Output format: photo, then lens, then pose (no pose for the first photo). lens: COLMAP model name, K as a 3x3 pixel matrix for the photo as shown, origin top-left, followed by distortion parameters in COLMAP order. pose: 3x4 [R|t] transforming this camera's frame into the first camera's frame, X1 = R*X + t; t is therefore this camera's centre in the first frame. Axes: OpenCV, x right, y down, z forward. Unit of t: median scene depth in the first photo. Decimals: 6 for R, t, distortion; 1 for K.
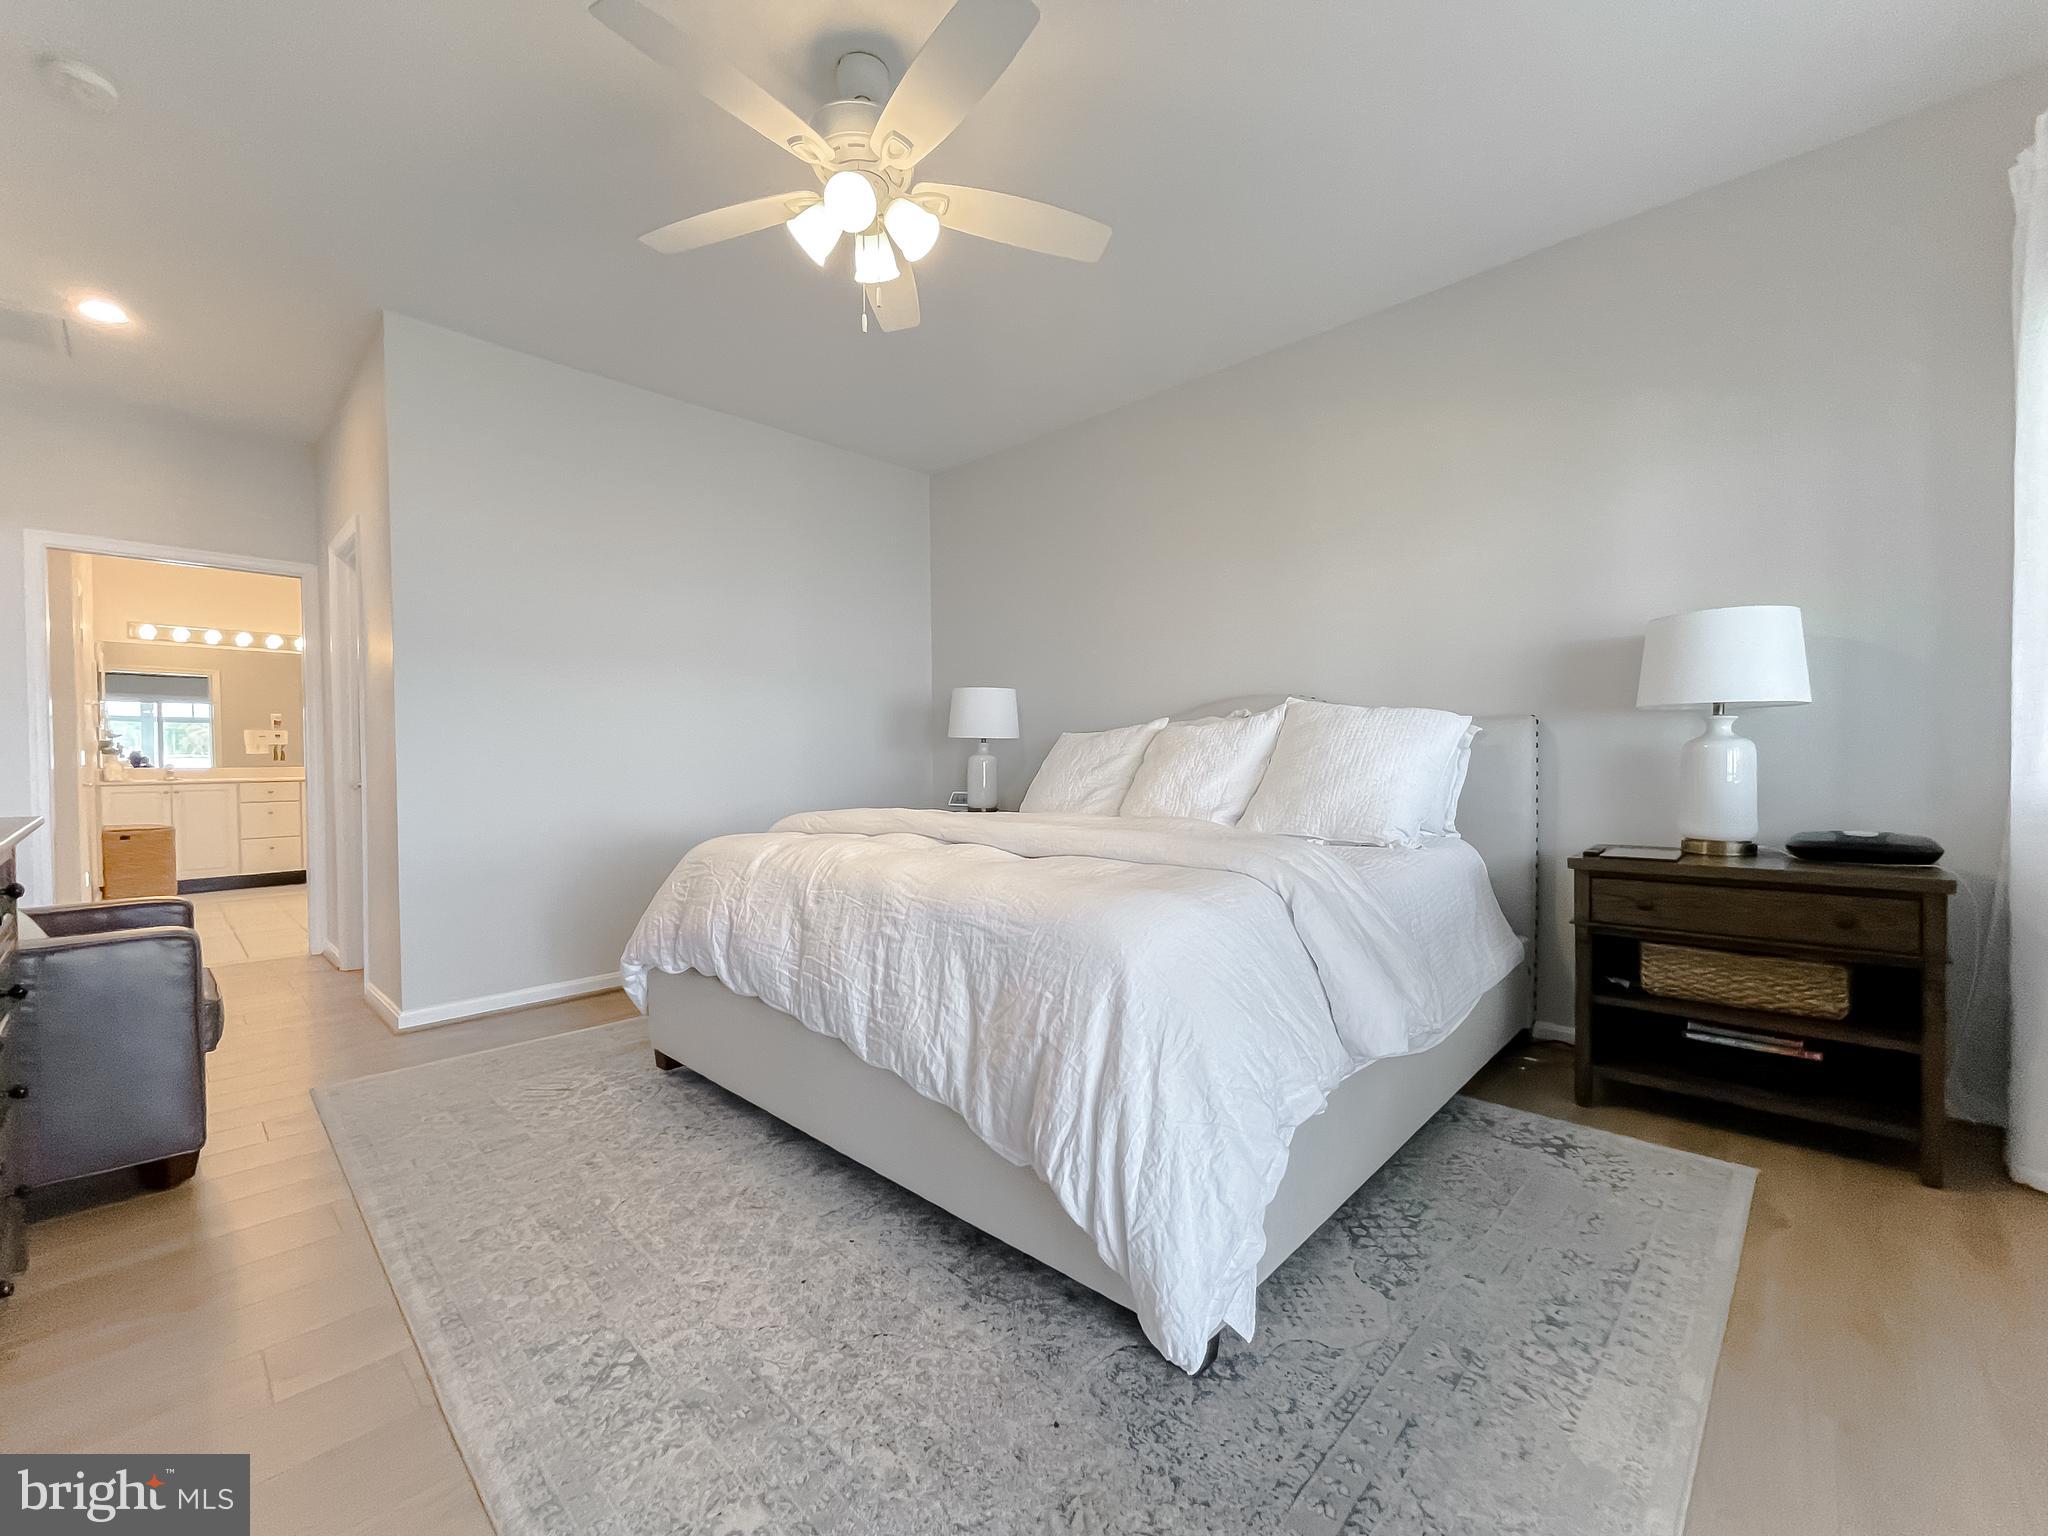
lens RADIAL K [[834.5, 0, 1010.0], [0, 834.5, 771.7], [0, 0, 1]] dist [0.001579, -0.000742]
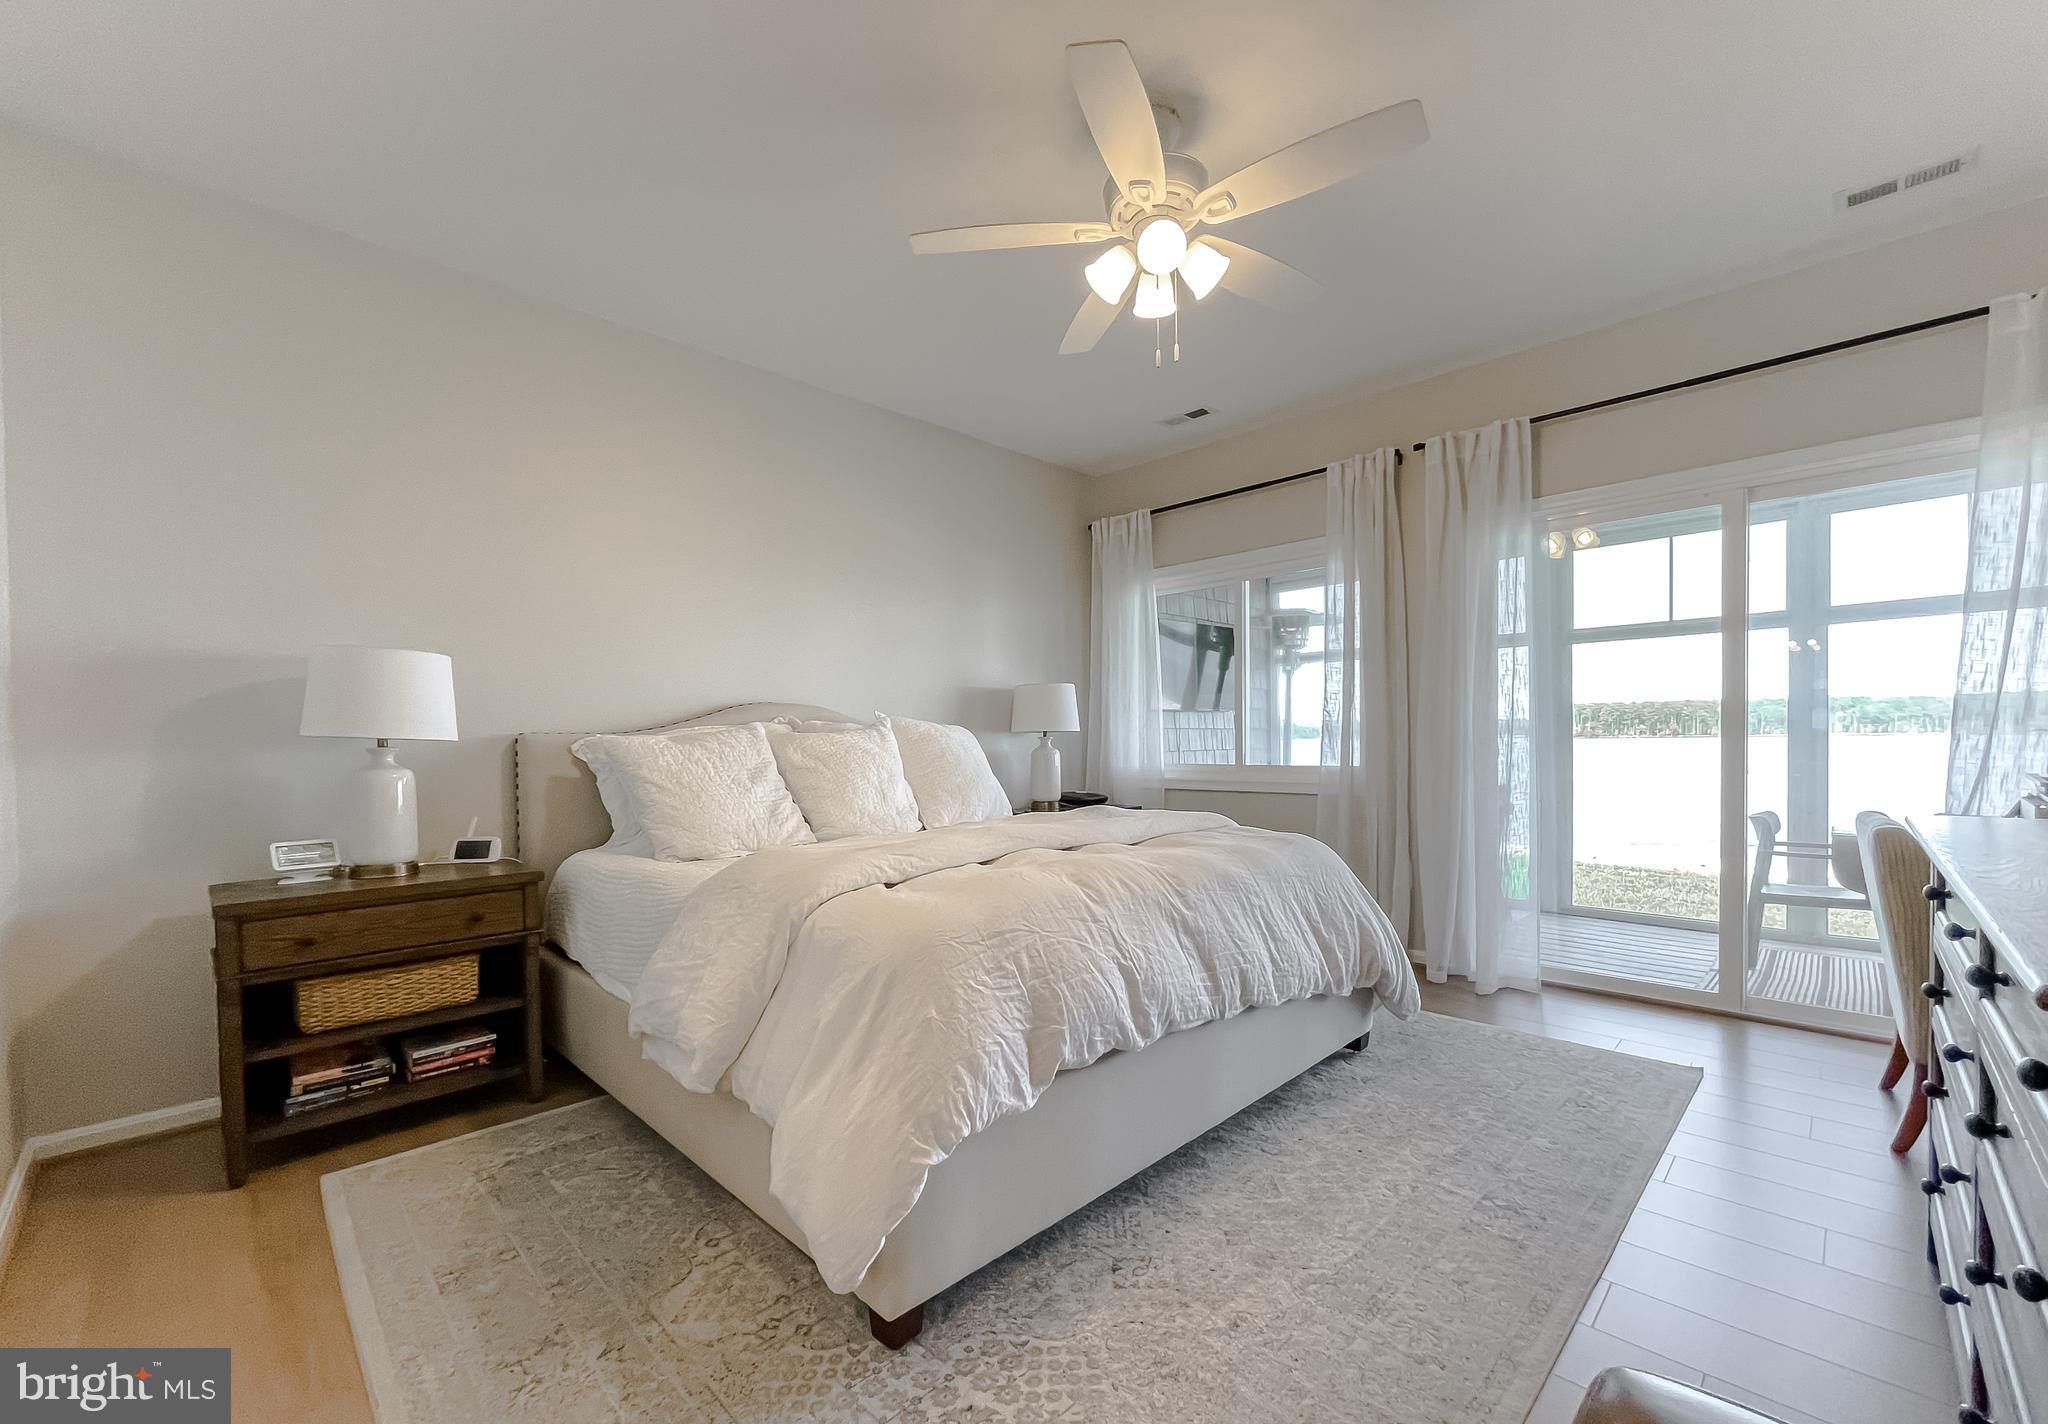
lens RADIAL K [[834.7, 0, 999.6], [0, 834.7, 765.9], [0, 0, 1]] dist [0.000487, 0.000115]
pose [[0.018540, 0.007115, 0.999803, -0.209308], [0.038374, 0.999233, -0.007822, -0.003995], [-0.999091, 0.038512, 0.018252, 0.197294]]
